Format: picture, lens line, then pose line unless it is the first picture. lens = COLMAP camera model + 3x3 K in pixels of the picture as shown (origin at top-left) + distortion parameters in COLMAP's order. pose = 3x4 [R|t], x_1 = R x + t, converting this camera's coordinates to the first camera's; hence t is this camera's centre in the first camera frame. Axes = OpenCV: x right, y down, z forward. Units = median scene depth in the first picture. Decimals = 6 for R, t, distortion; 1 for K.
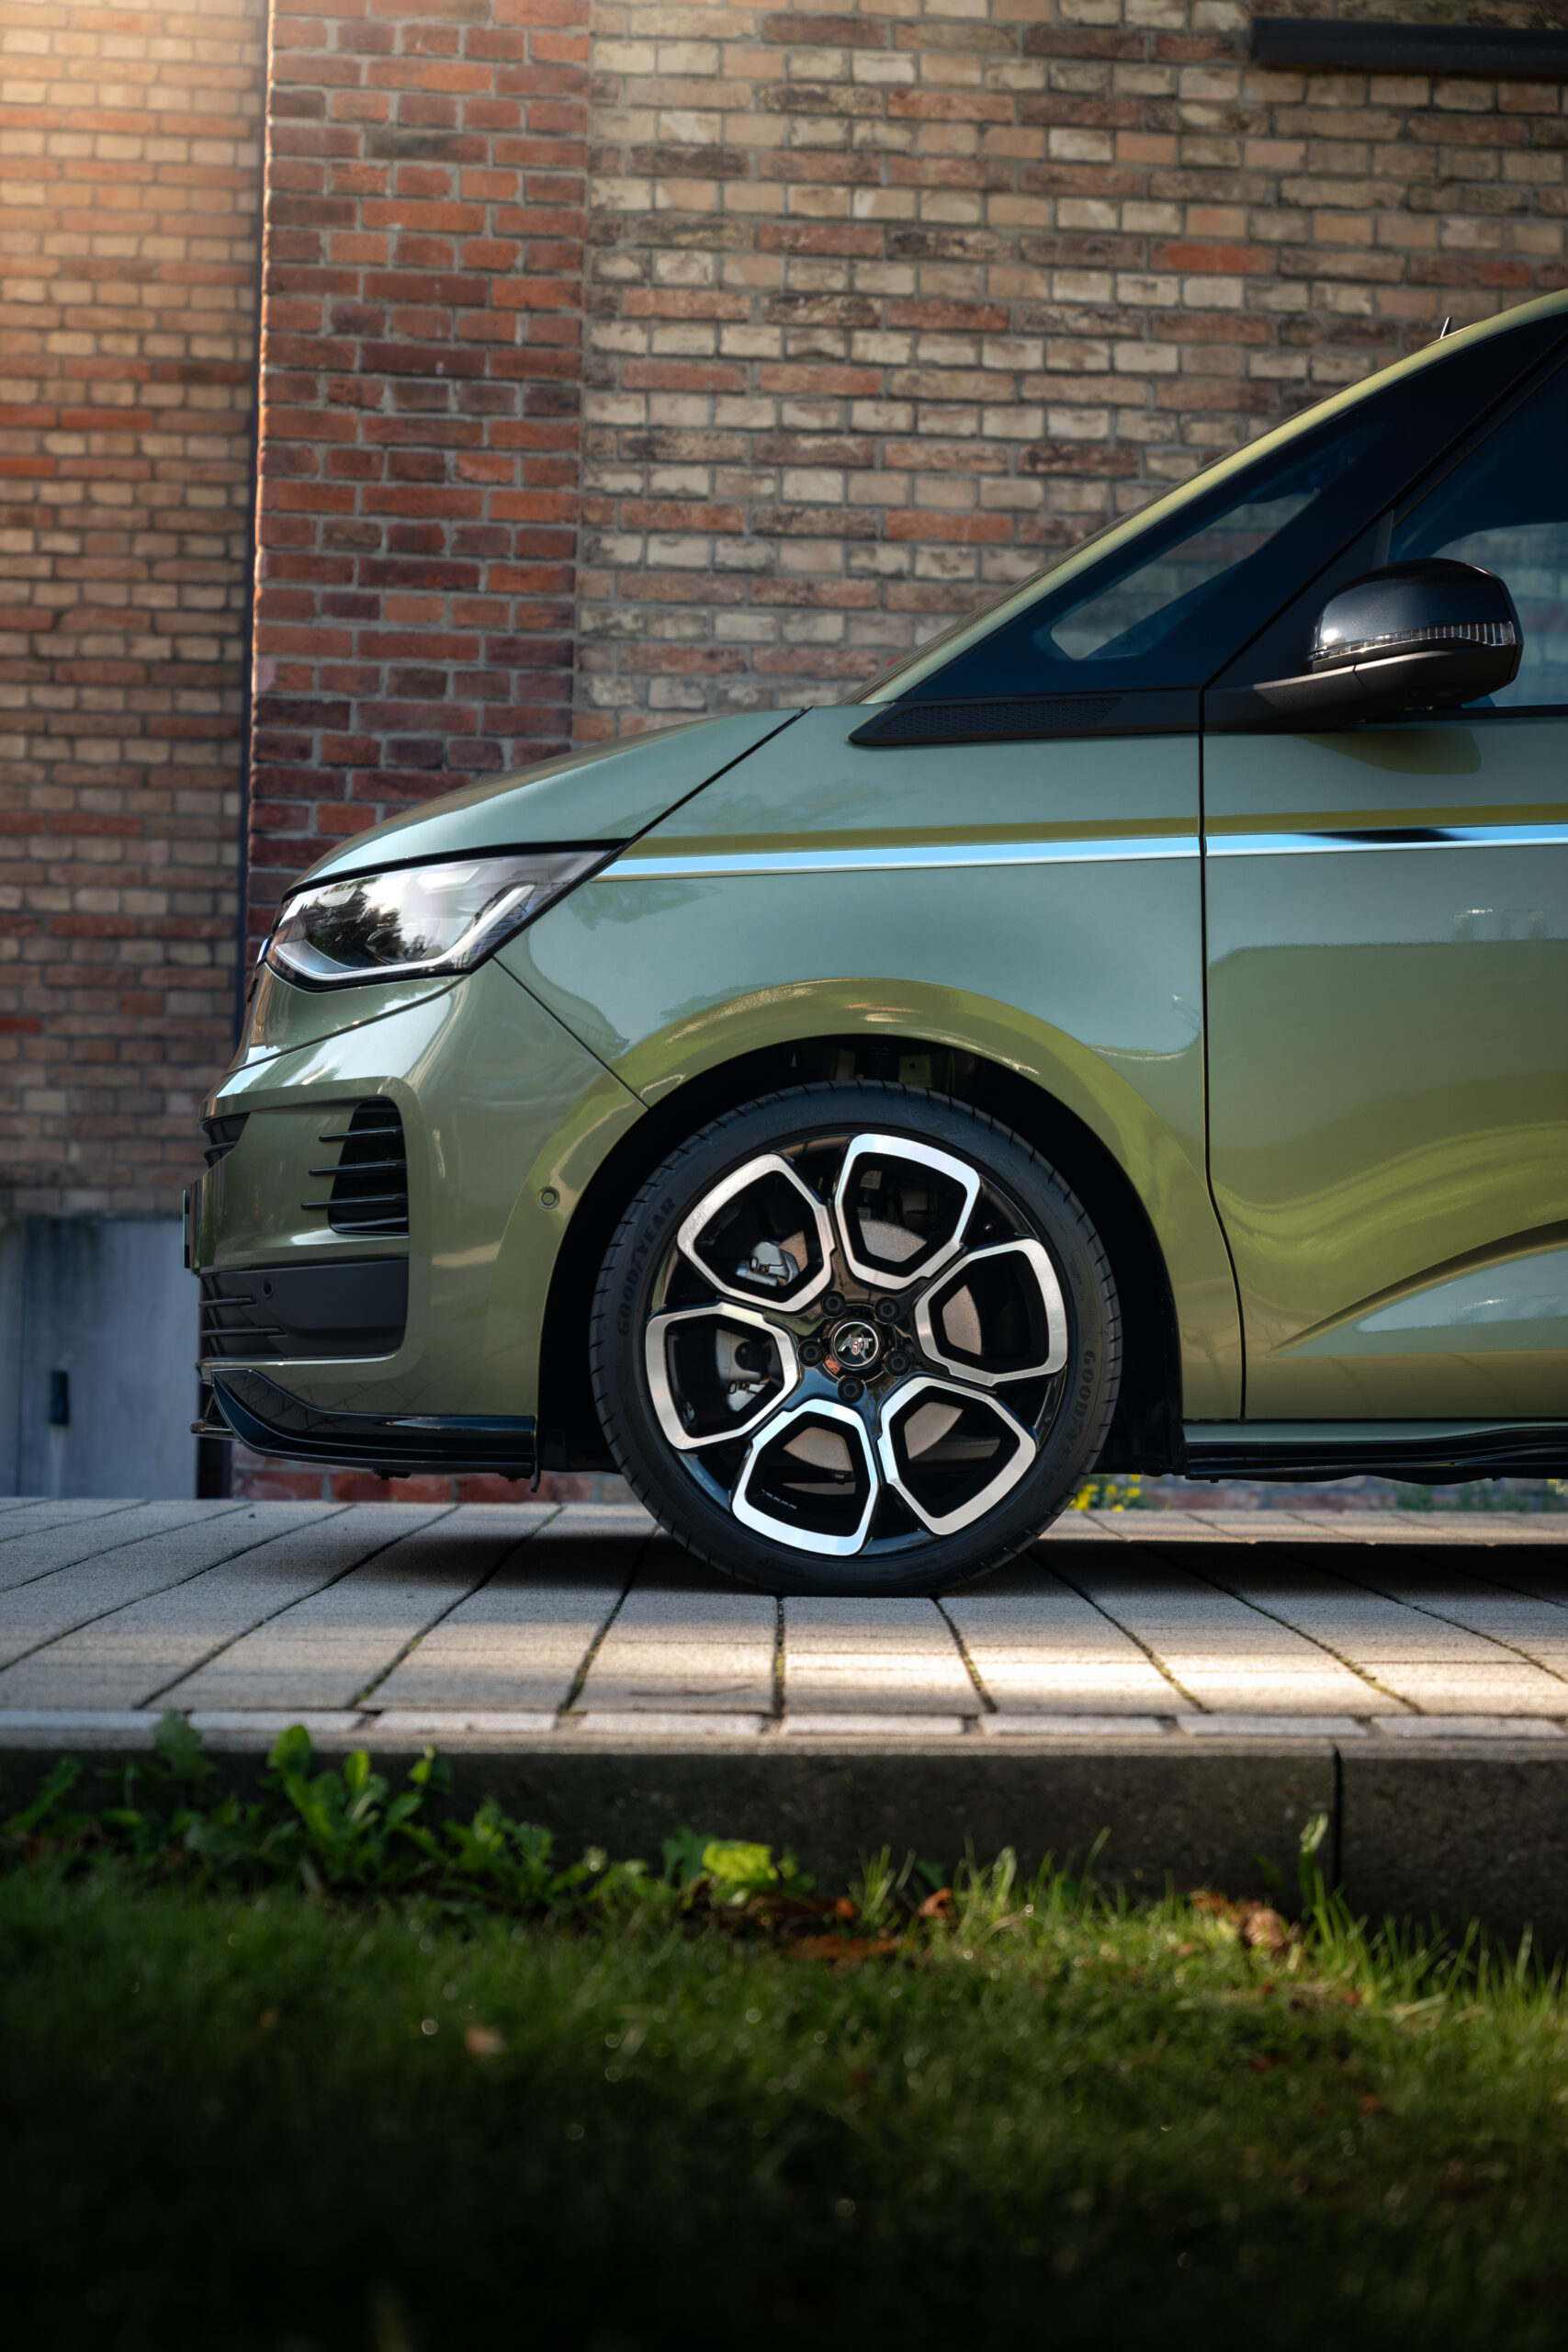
lens RADIAL K [[4351.3, 0, 780.8], [0, 4351.3, 1174.8], [0, 0, 1]] dist [-0.018359, 0.000000]
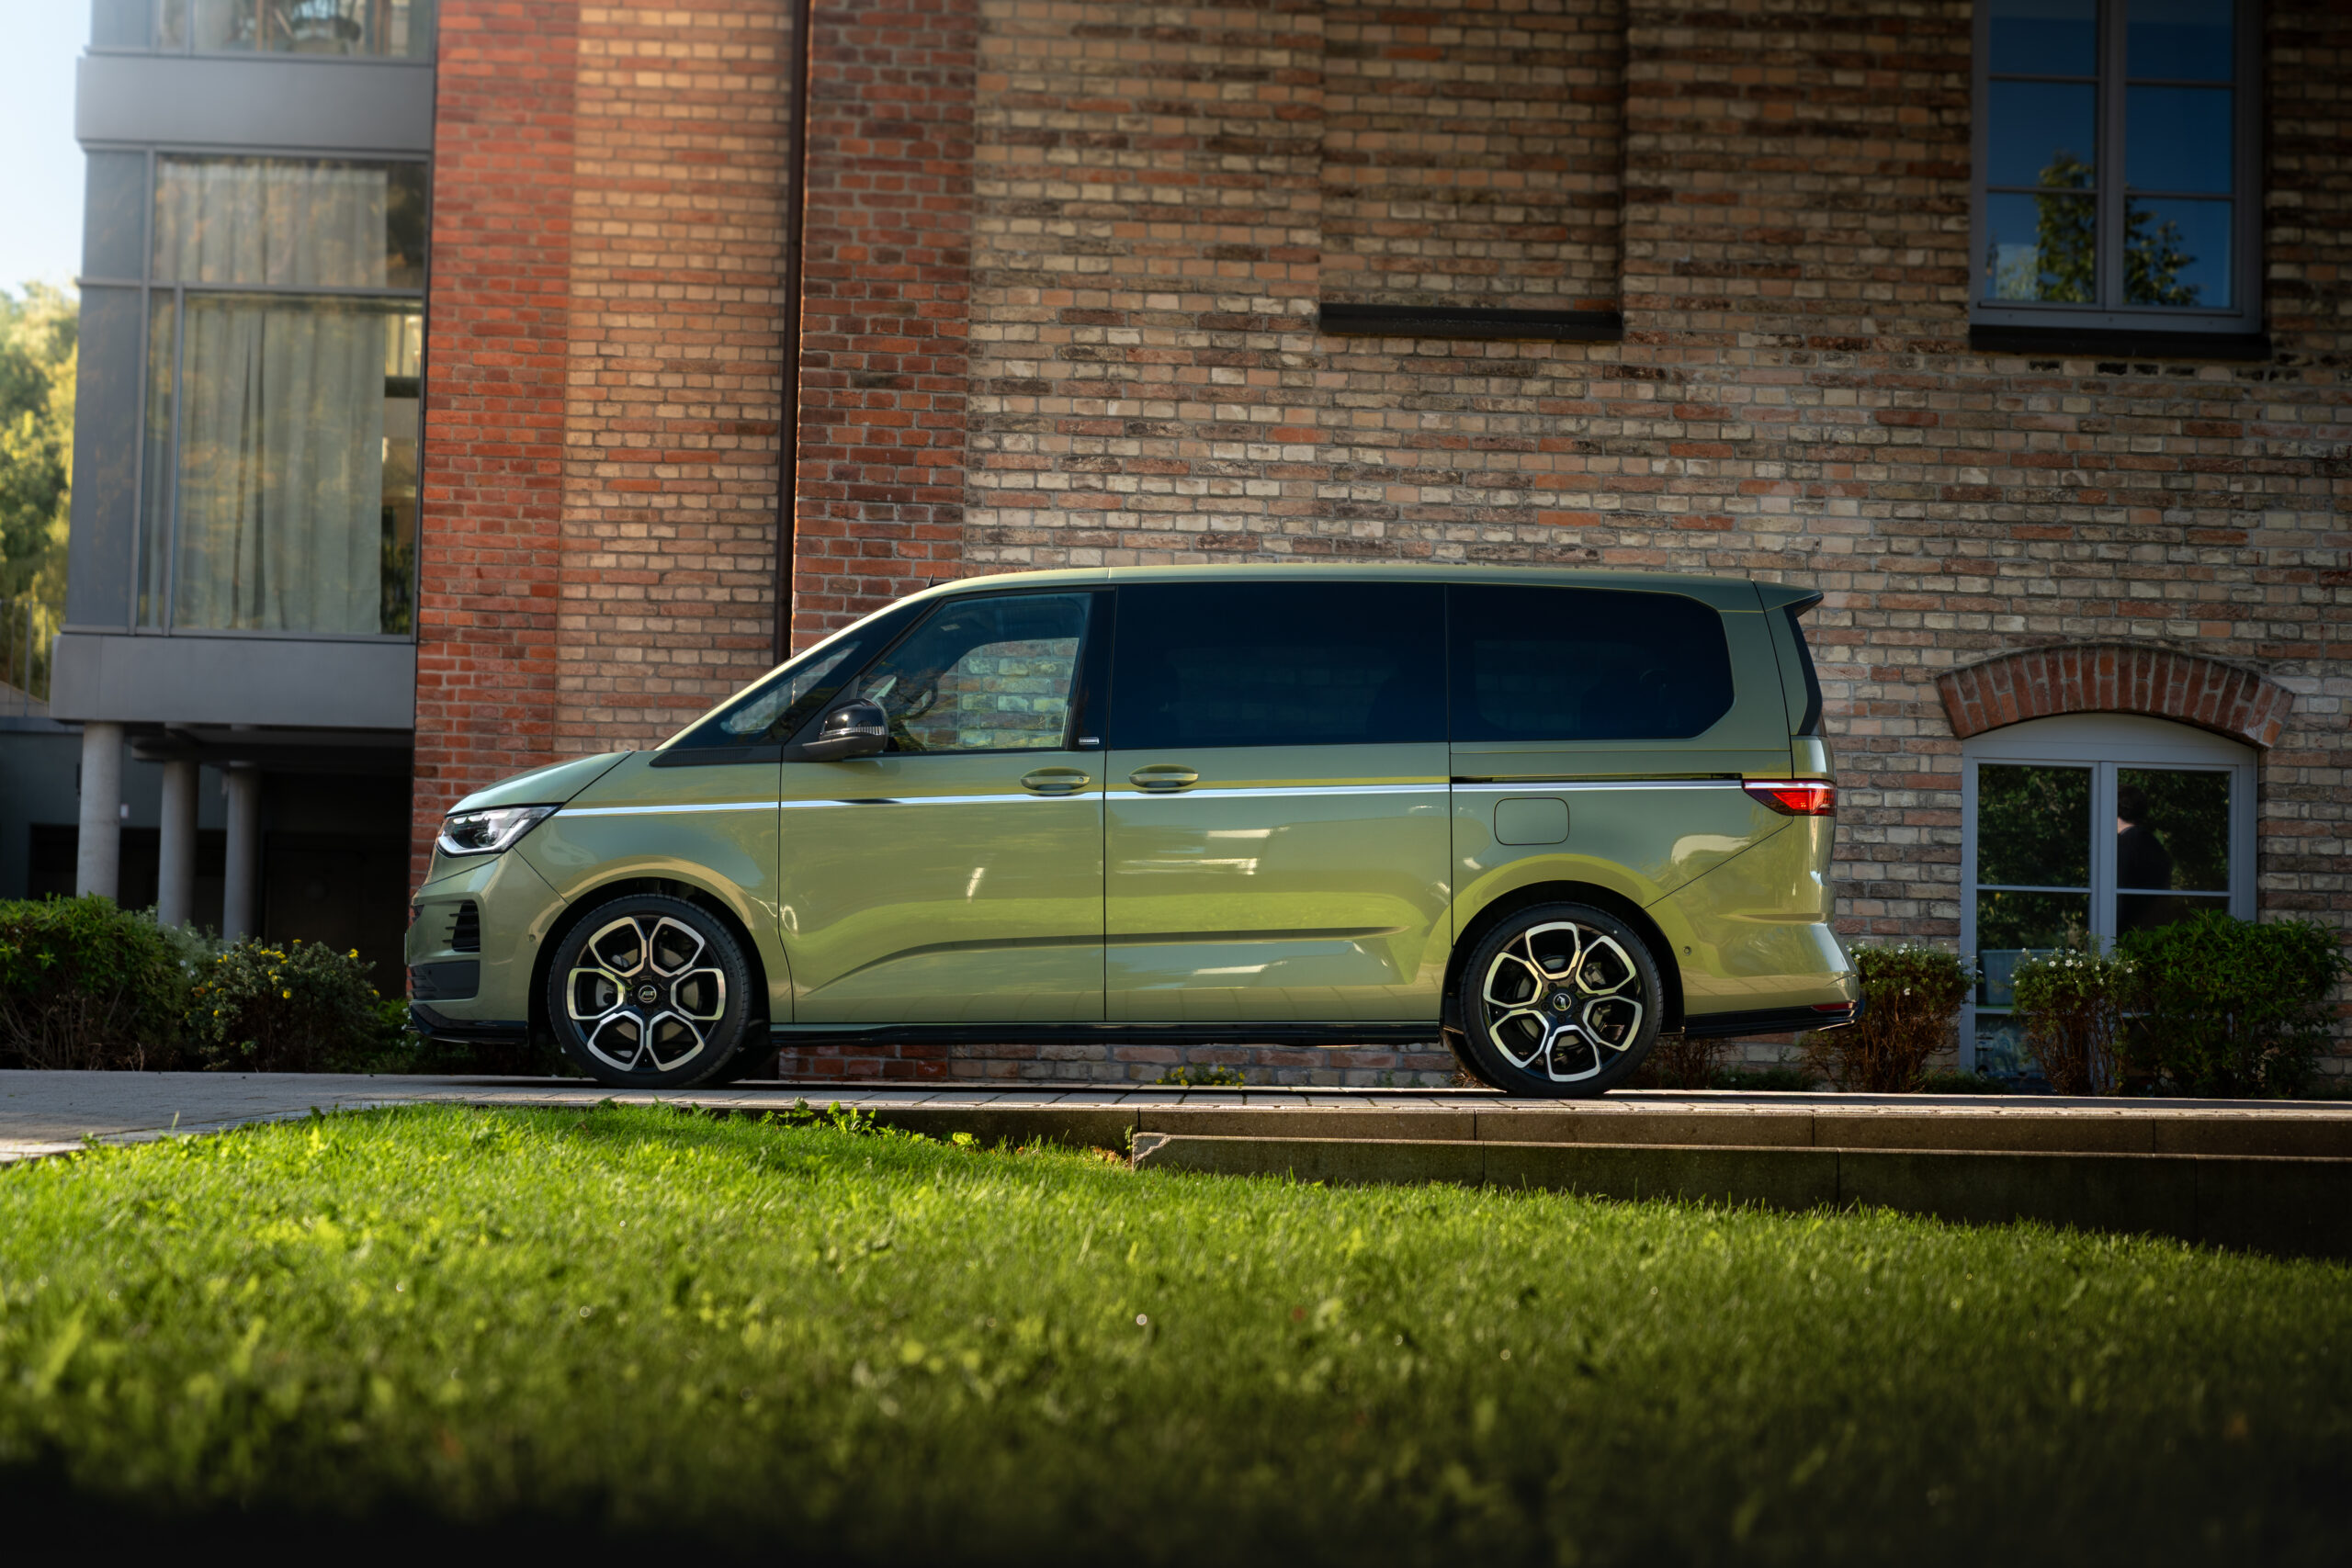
lens RADIAL K [[4590.1, 0, 1178.1], [0, 4590.1, 786.7], [0, 0, 1]] dist [-0.034342, 0.000000]
pose [[0.999804, 0.001824, -0.019727, 0.086599], [-0.002203, 0.999813, -0.019212, -0.019777], [0.019688, 0.019251, 0.999621, -0.988641]]
